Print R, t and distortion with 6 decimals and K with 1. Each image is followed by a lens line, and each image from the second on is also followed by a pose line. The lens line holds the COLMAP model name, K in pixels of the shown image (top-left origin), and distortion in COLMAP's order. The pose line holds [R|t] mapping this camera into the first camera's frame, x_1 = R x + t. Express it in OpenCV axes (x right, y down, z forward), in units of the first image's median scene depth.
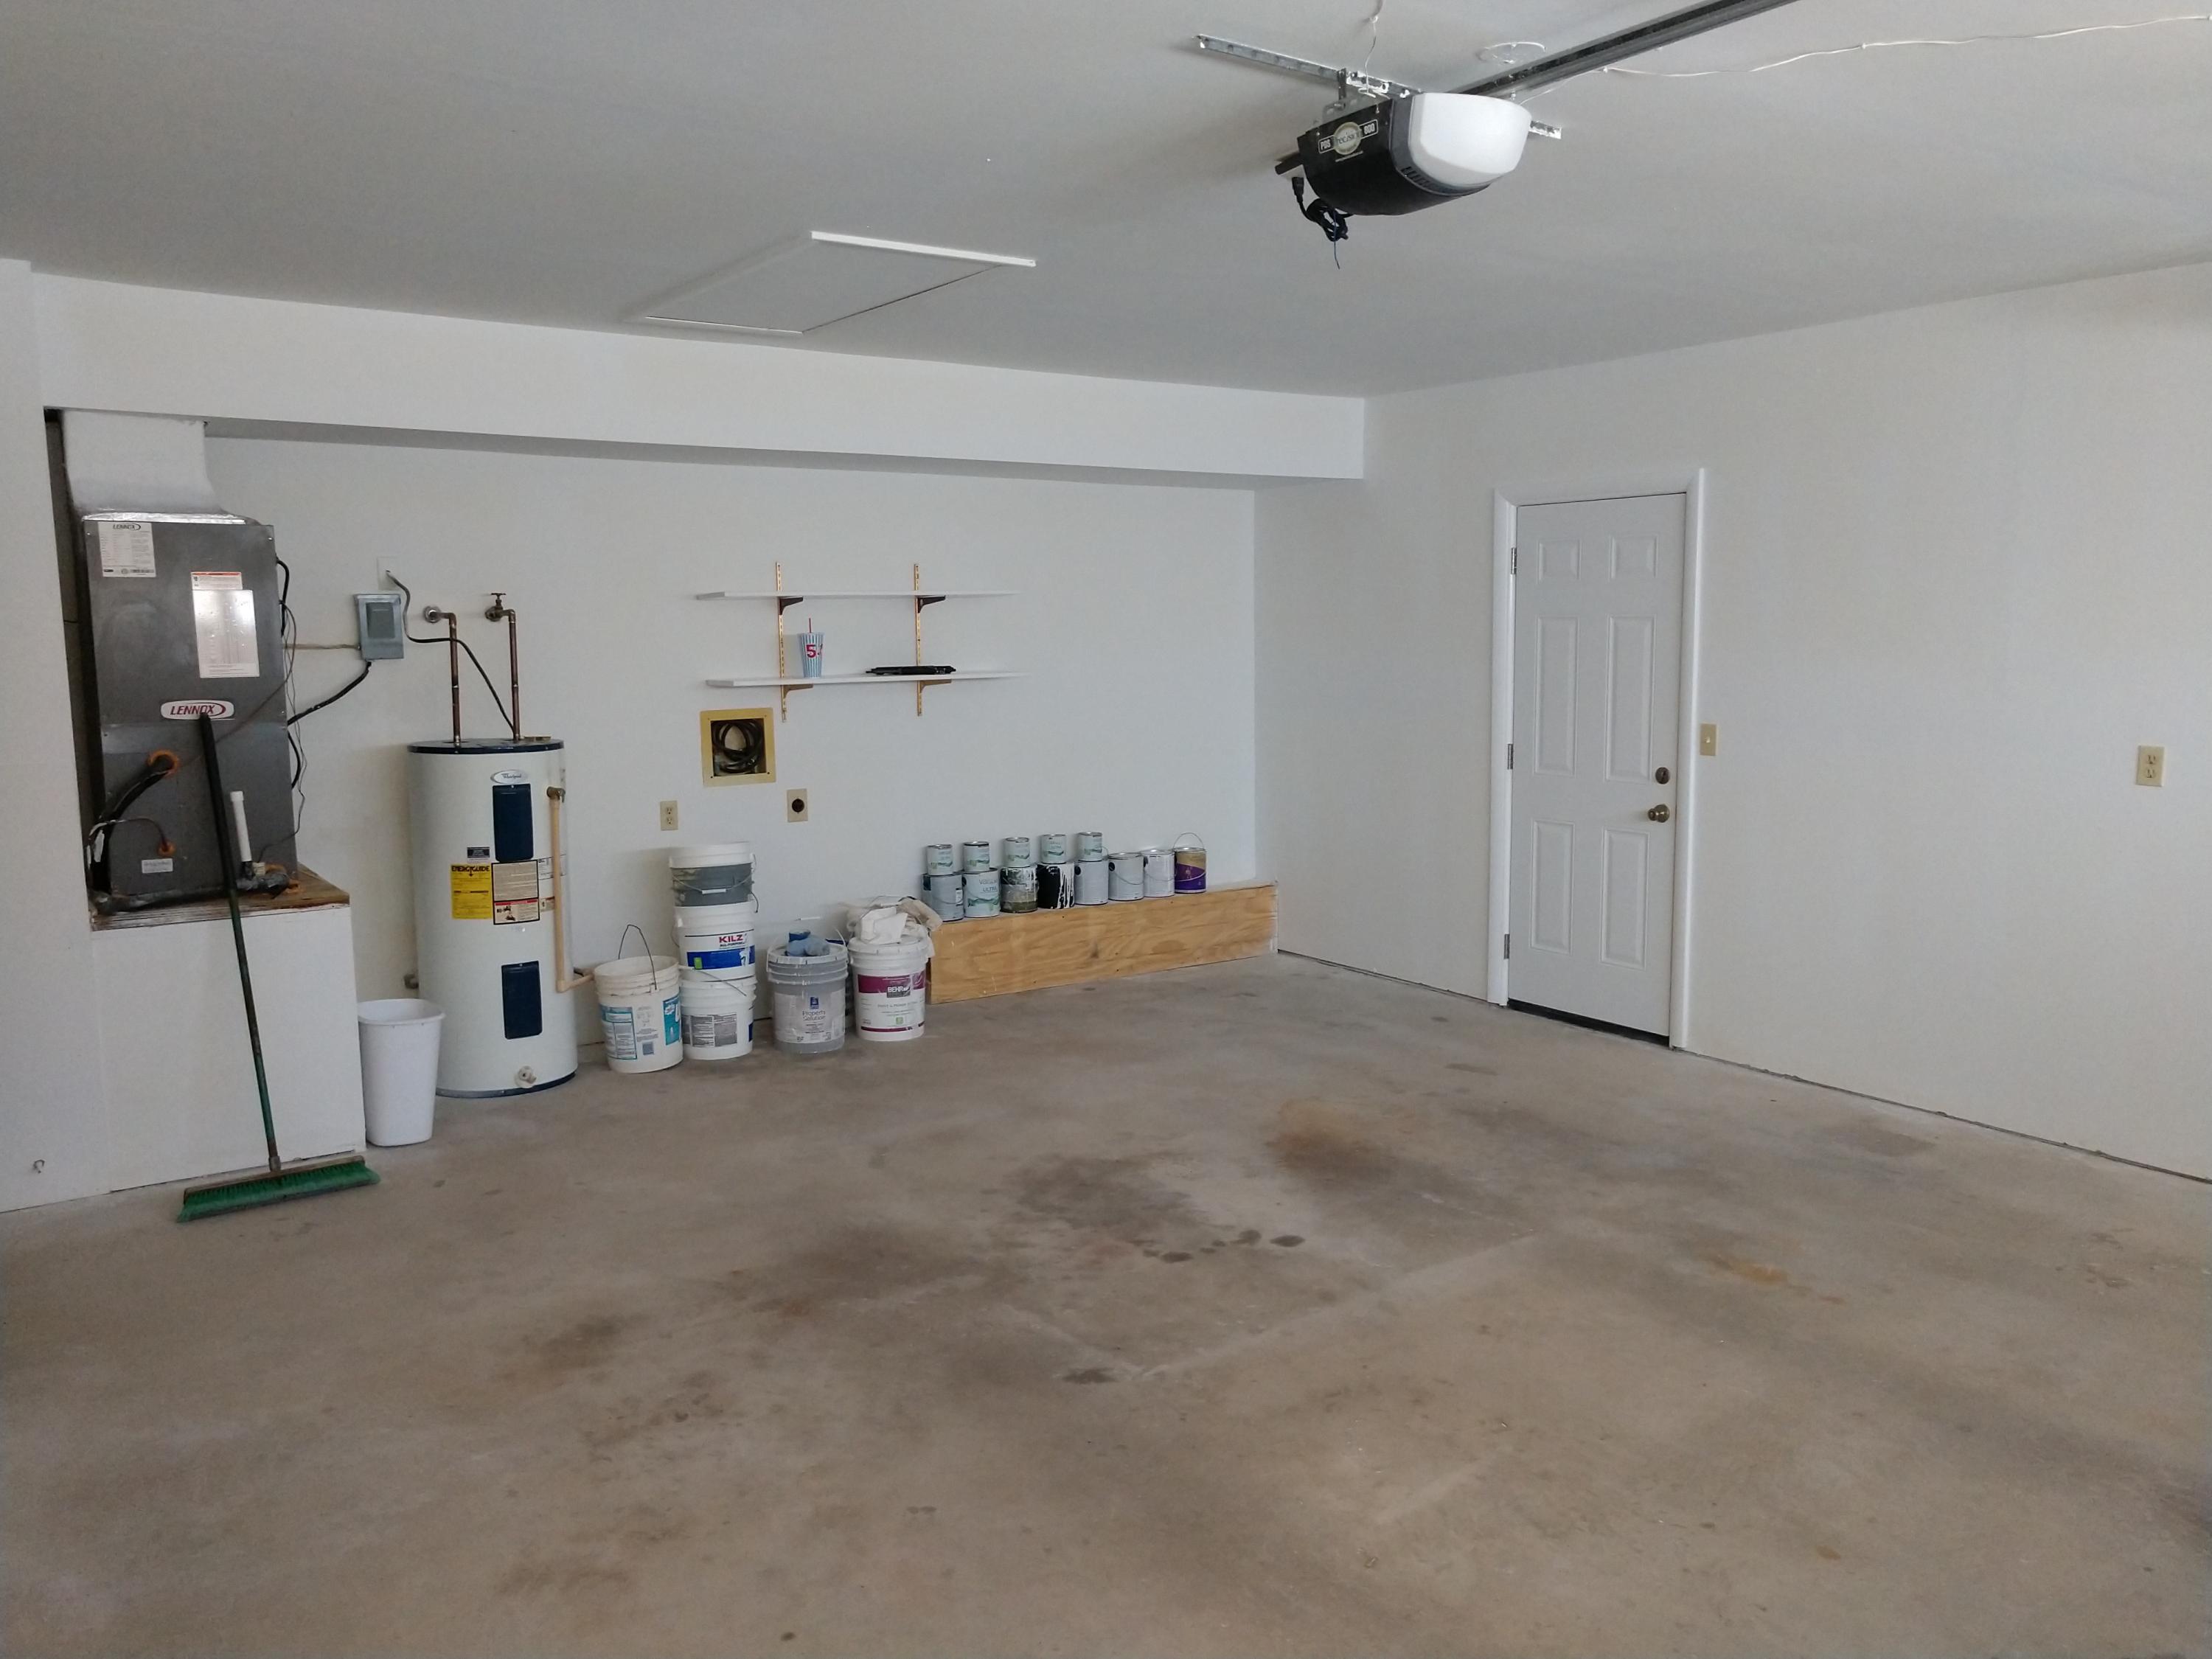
lens RADIAL K [[1677.0, 0, 1106.0], [0, 1677.0, 829.5], [0, 0, 1]] dist [0.006578, 0.041492]
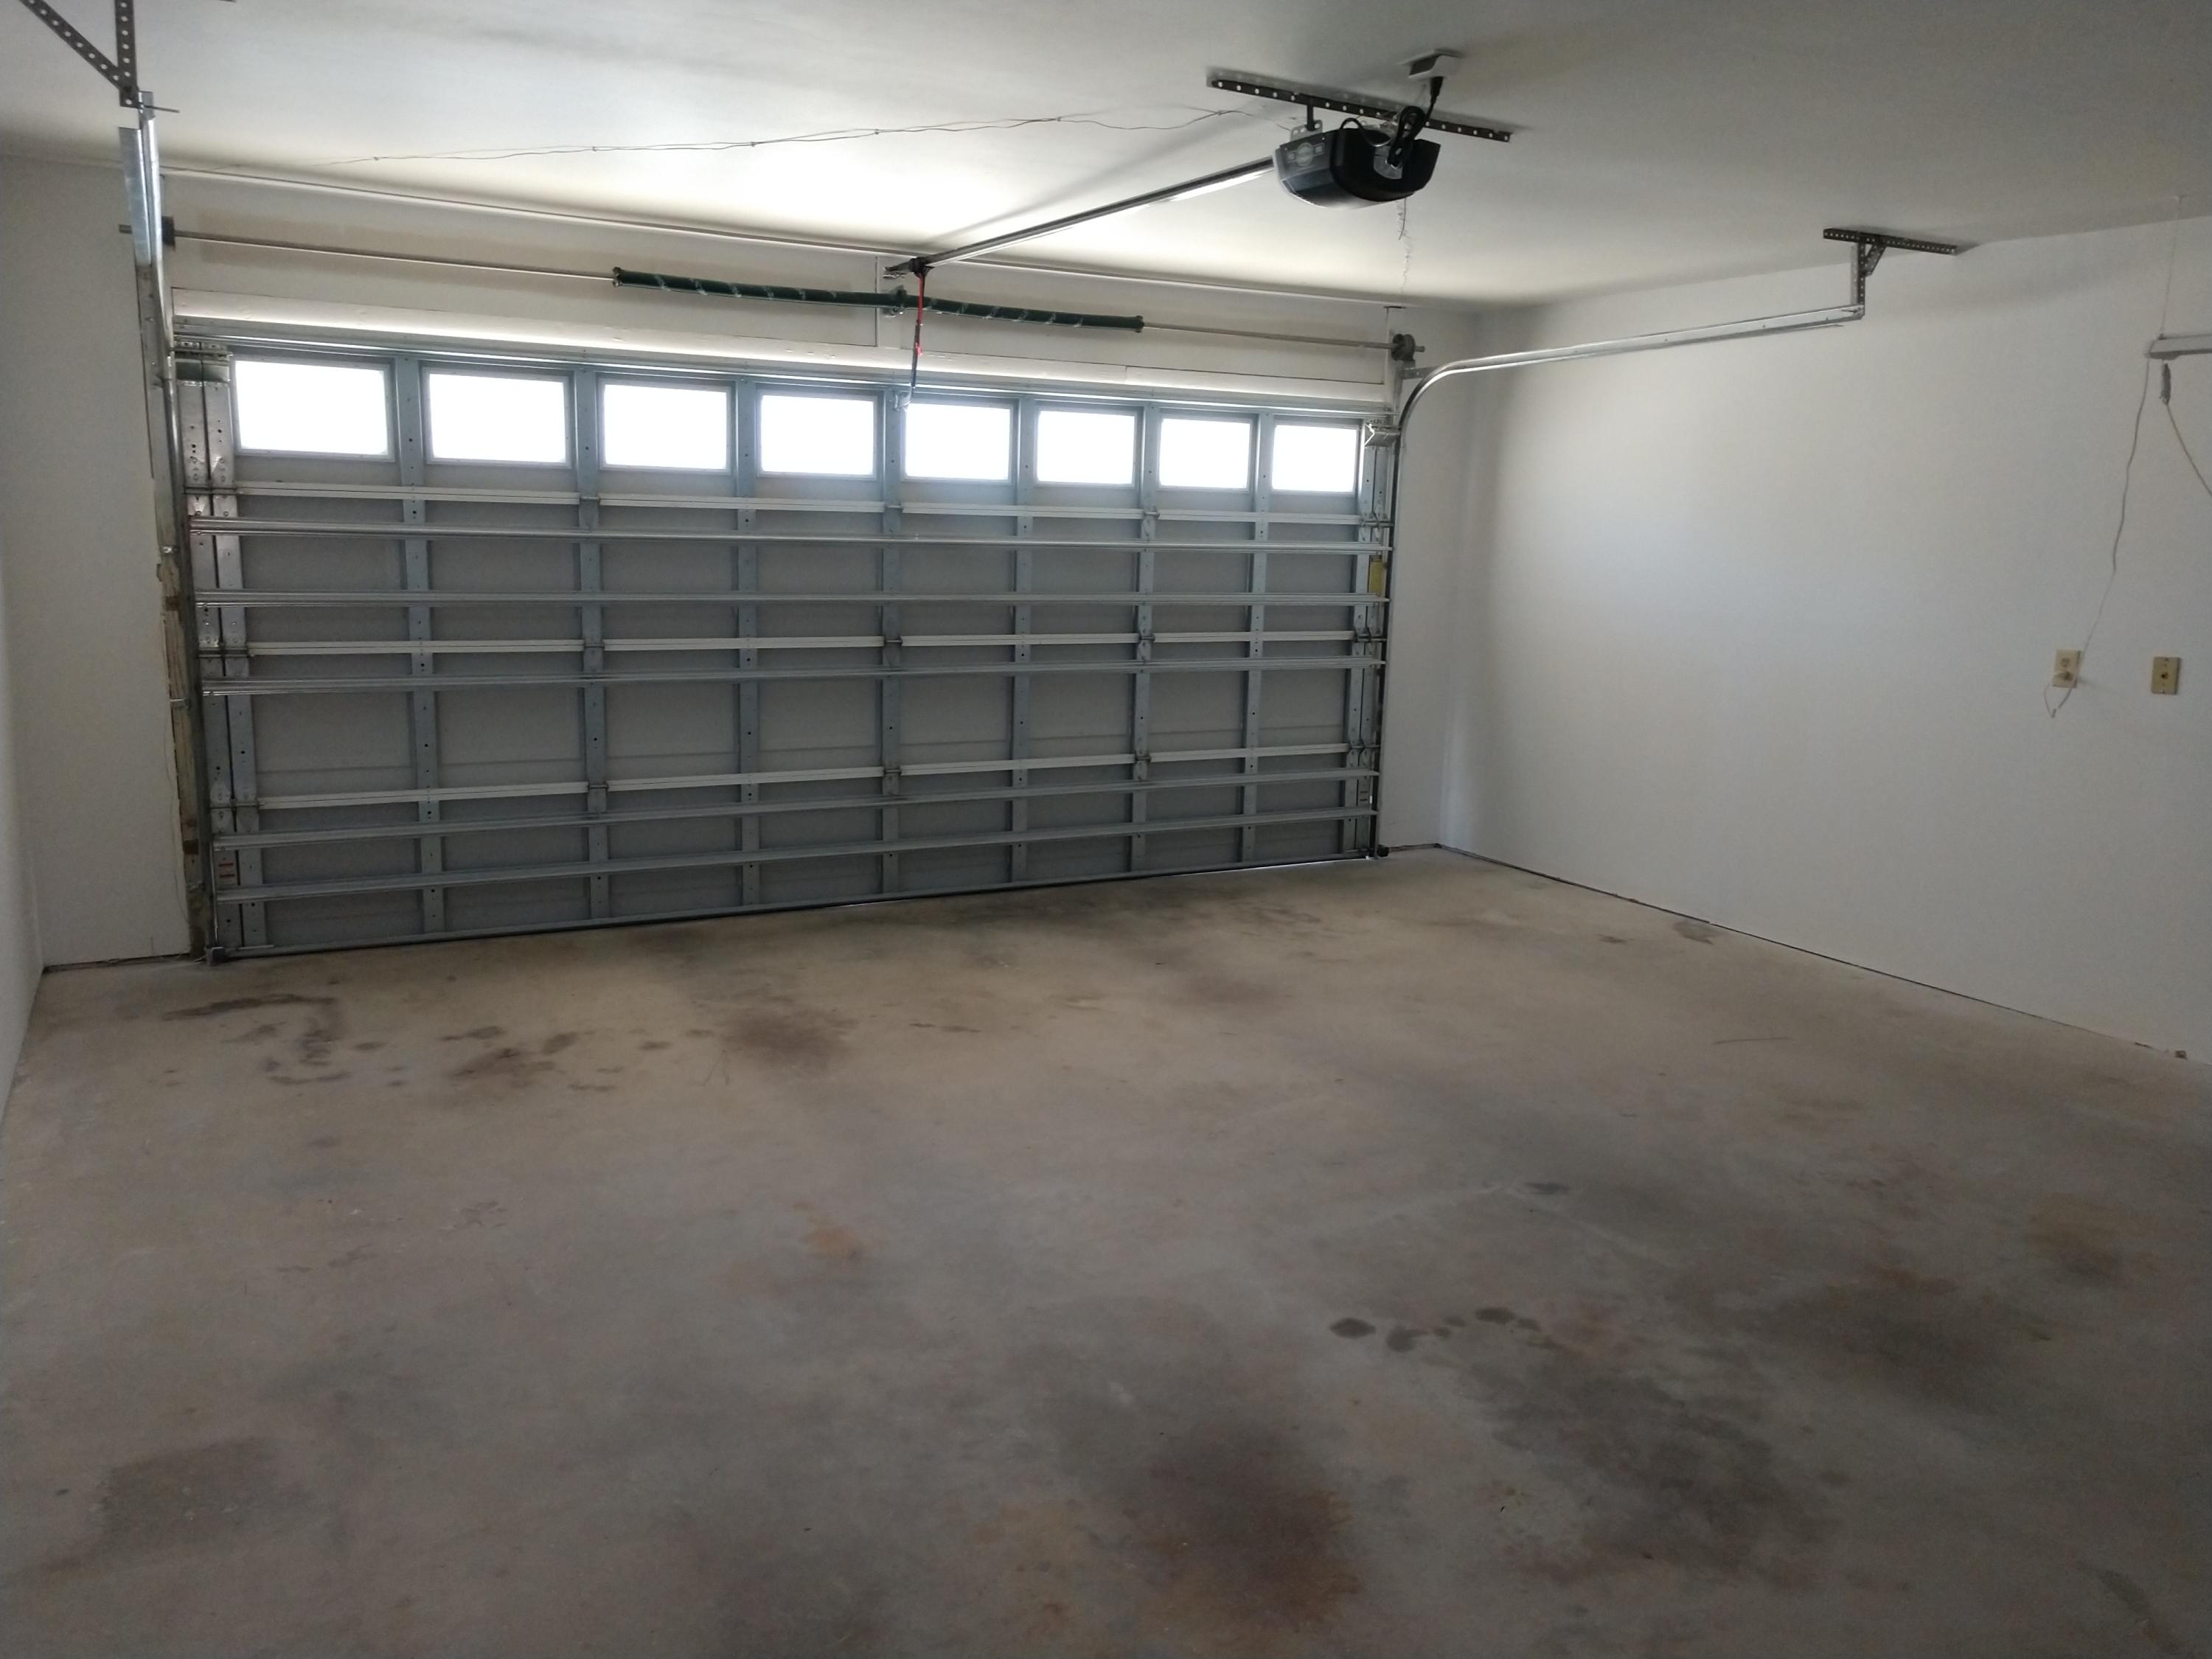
lens RADIAL K [[1677.0, 0, 1106.0], [0, 1677.0, 829.5], [0, 0, 1]] dist [0.006578, 0.041492]
pose [[-0.994624, -0.038692, 0.096054, 0.154581], [-0.007399, 0.951756, 0.306767, -0.208326], [-0.103289, 0.304407, -0.946925, 1.661816]]
